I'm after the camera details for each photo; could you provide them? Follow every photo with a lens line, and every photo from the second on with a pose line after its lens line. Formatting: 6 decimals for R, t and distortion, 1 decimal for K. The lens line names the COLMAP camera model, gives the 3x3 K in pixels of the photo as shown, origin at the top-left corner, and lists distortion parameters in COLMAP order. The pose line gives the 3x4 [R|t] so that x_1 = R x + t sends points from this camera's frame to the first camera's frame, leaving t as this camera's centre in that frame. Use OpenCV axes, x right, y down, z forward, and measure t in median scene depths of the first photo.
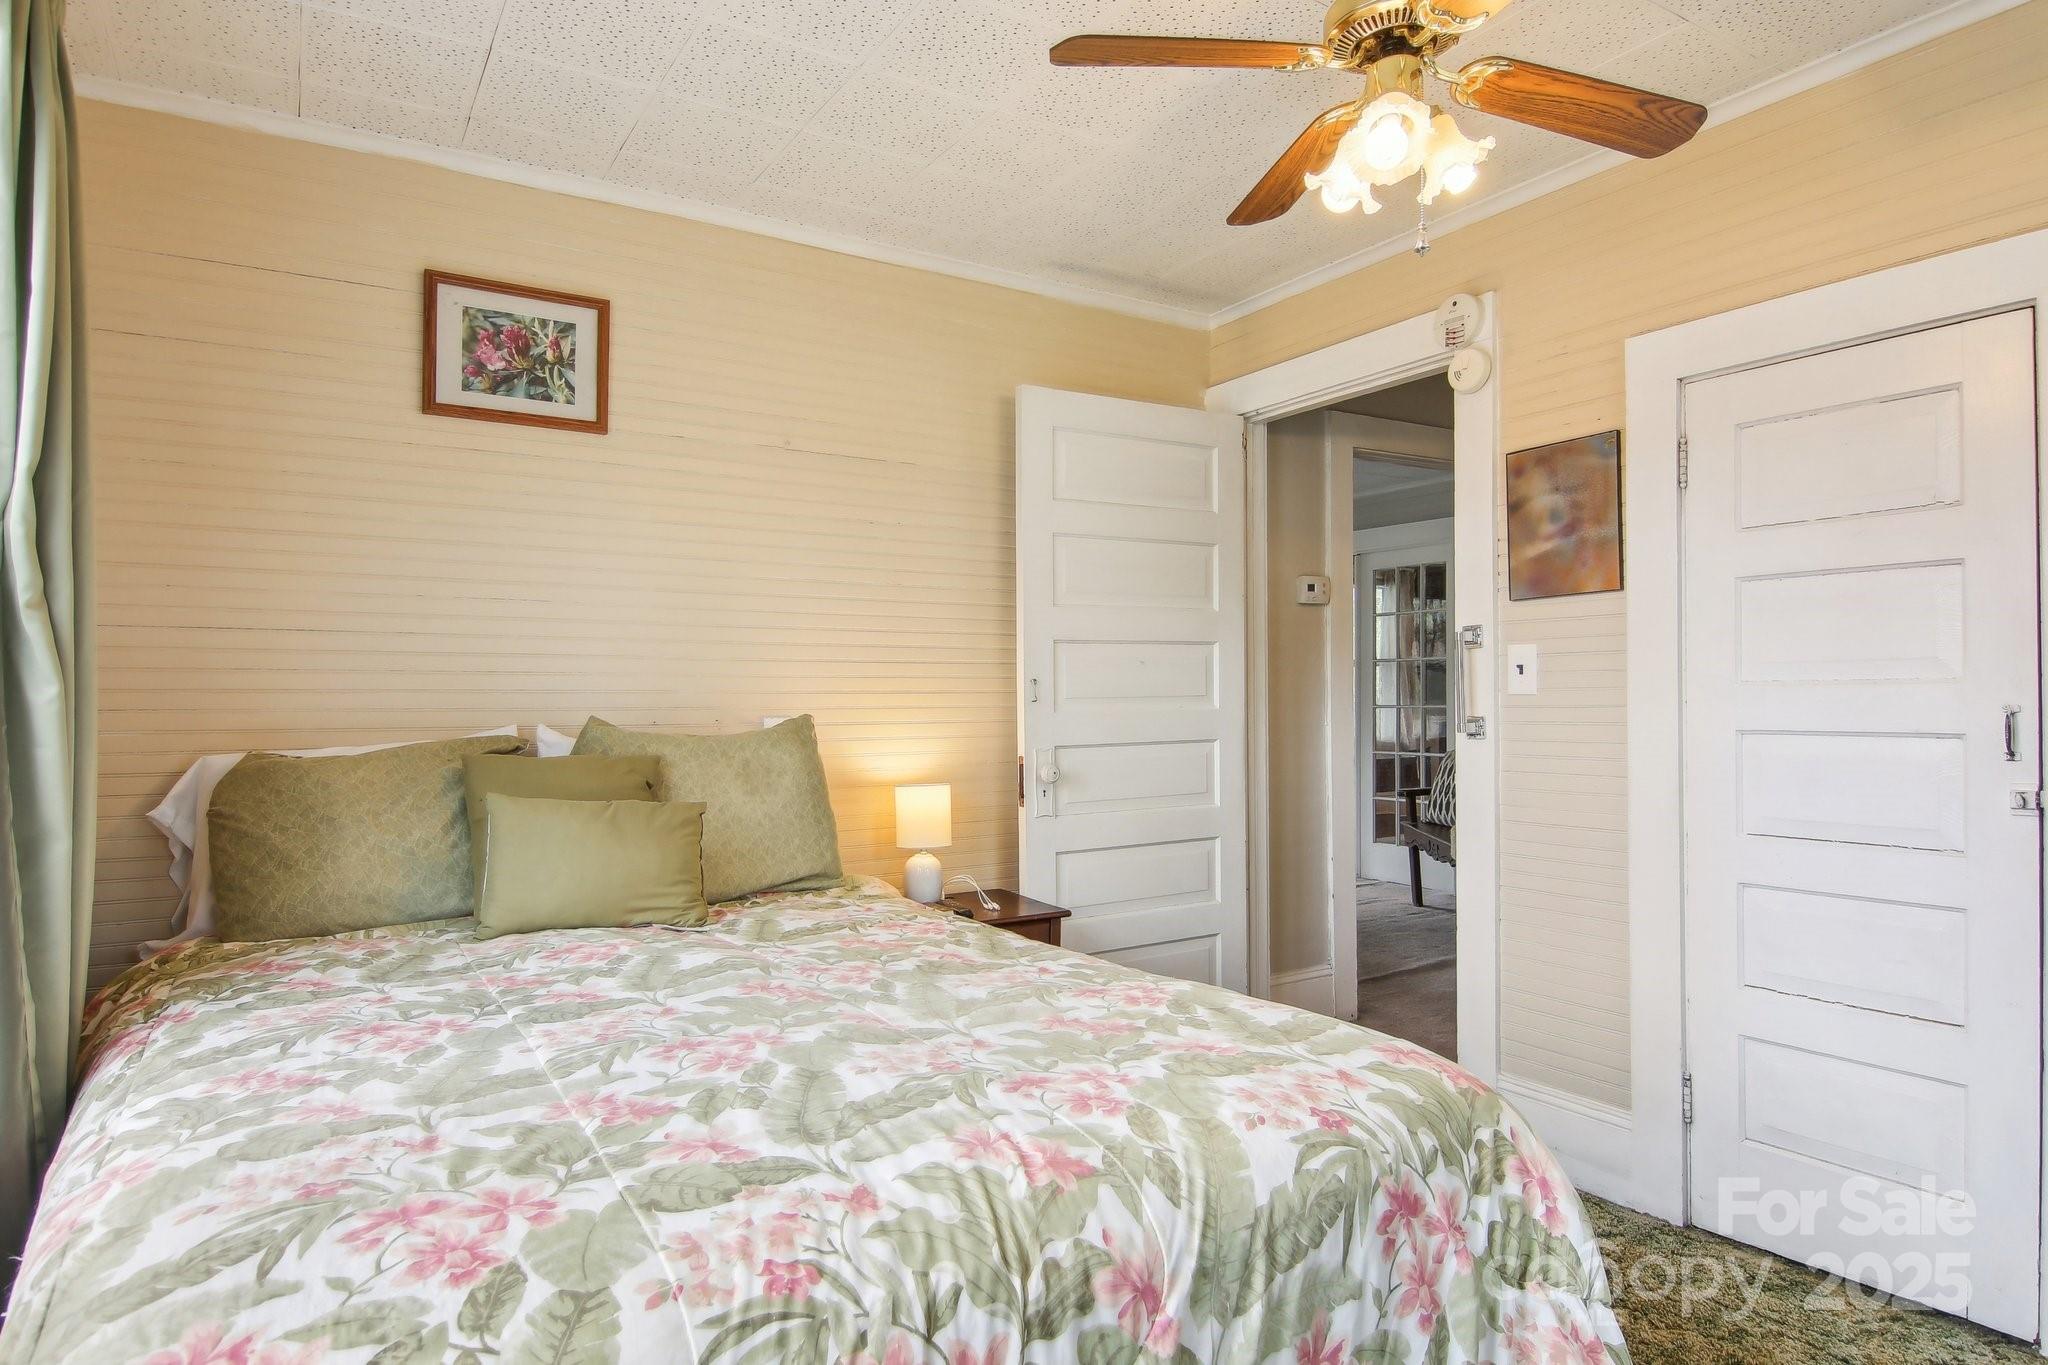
lens RADIAL K [[1169.3, 0, 1009.1], [0, 1169.3, 677.1], [0, 0, 1]] dist [0.000421, -0.019162]
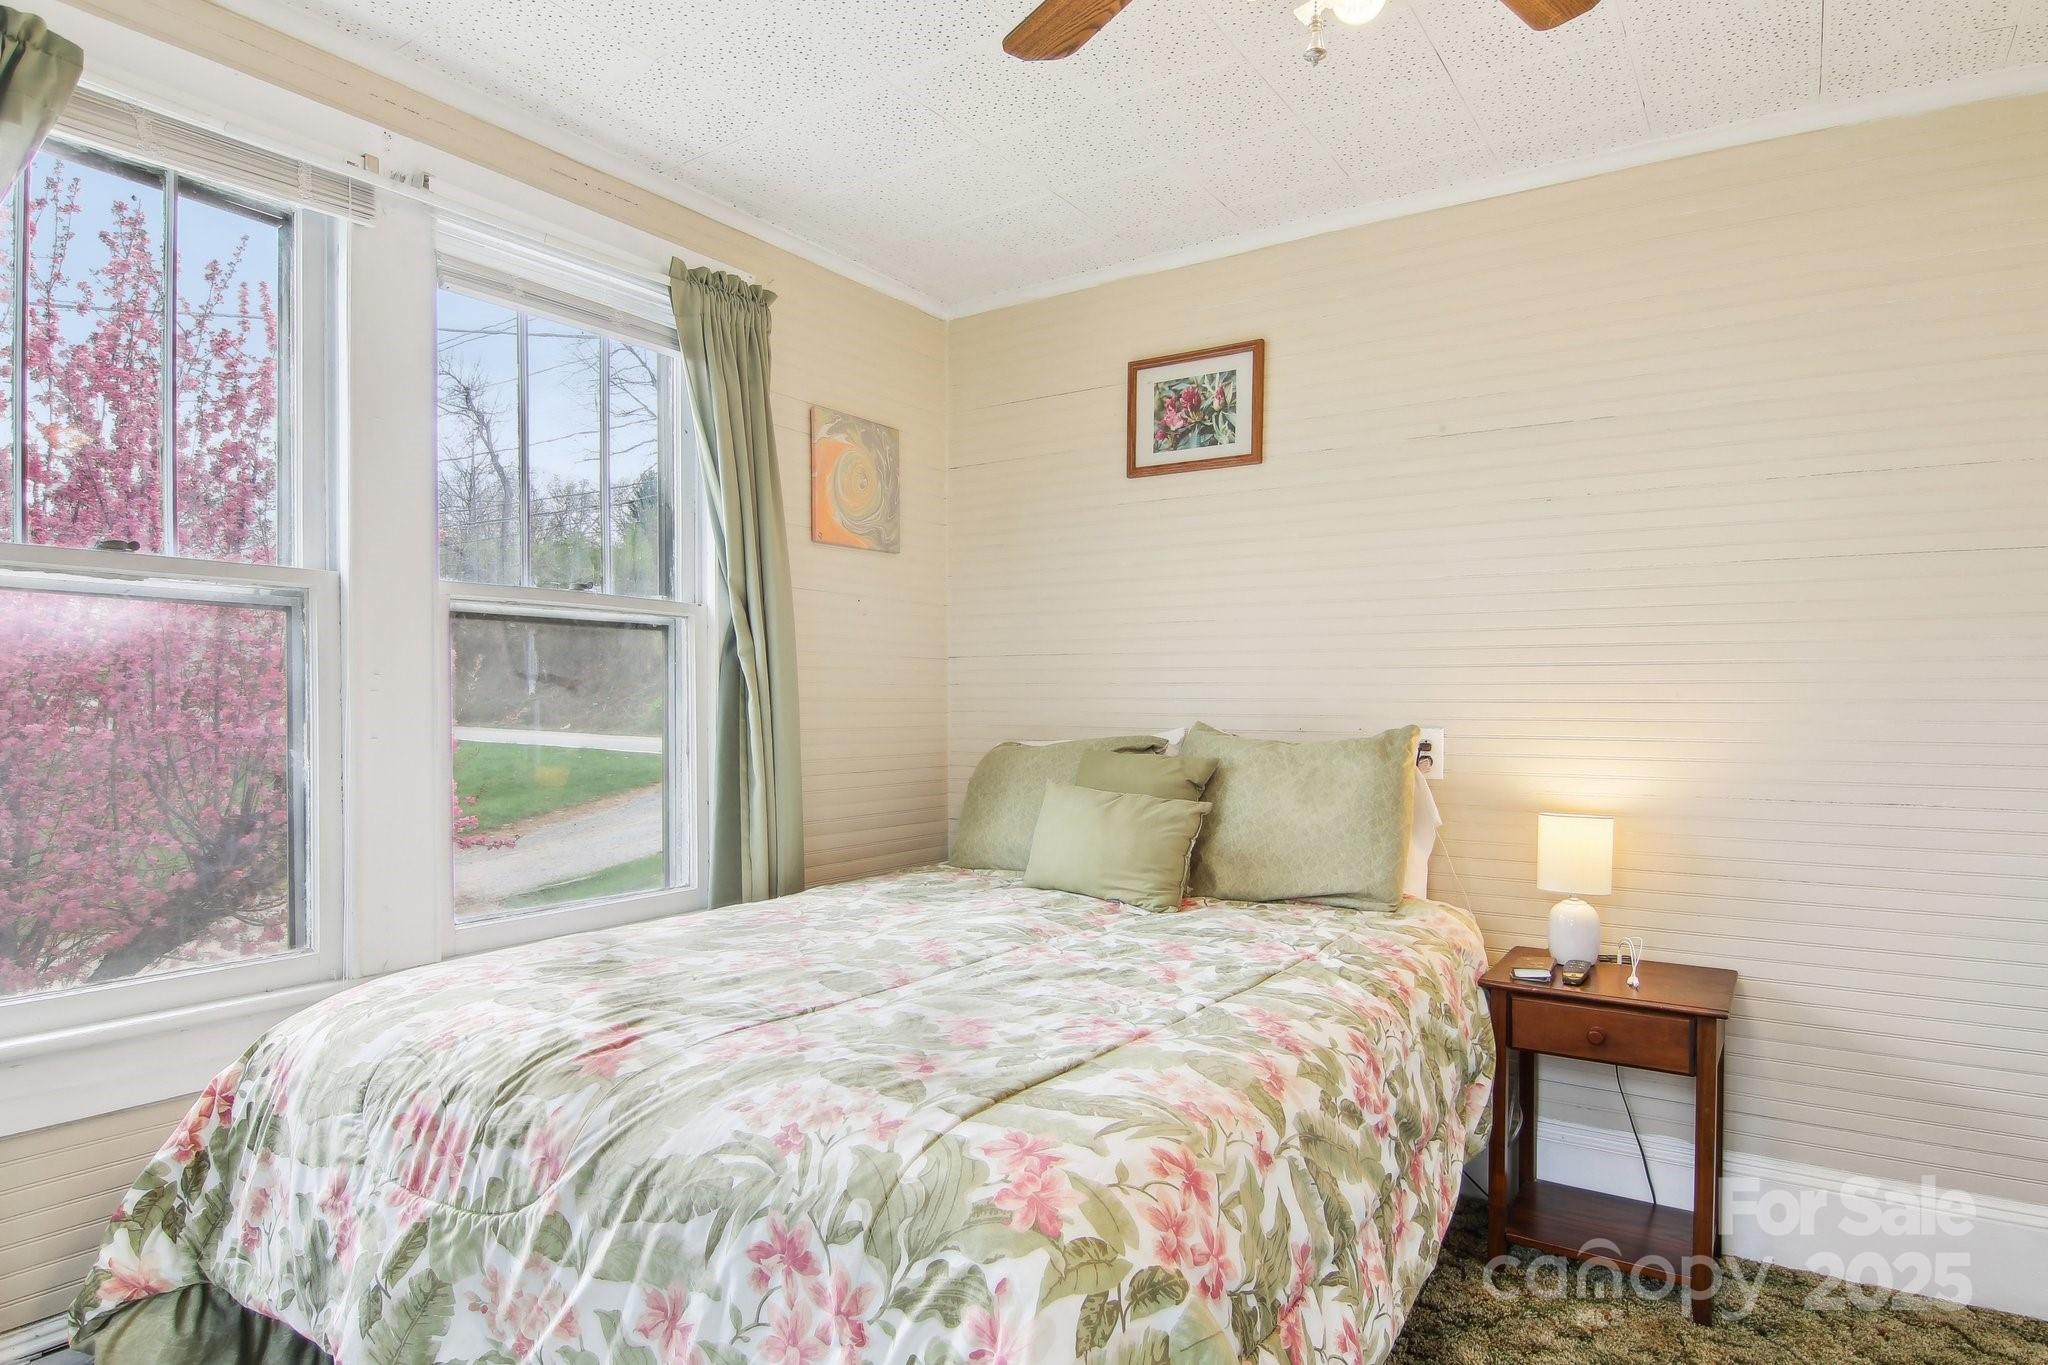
lens RADIAL K [[1173.2, 0, 1029.2], [0, 1173.2, 704.5], [0, 0, 1]] dist [0.003922, -0.018180]
pose [[0.409694, 0.006862, -0.912197, 0.602898], [0.009632, 0.999883, 0.011848, 0.001812], [0.912172, -0.013640, 0.409580, 0.377038]]
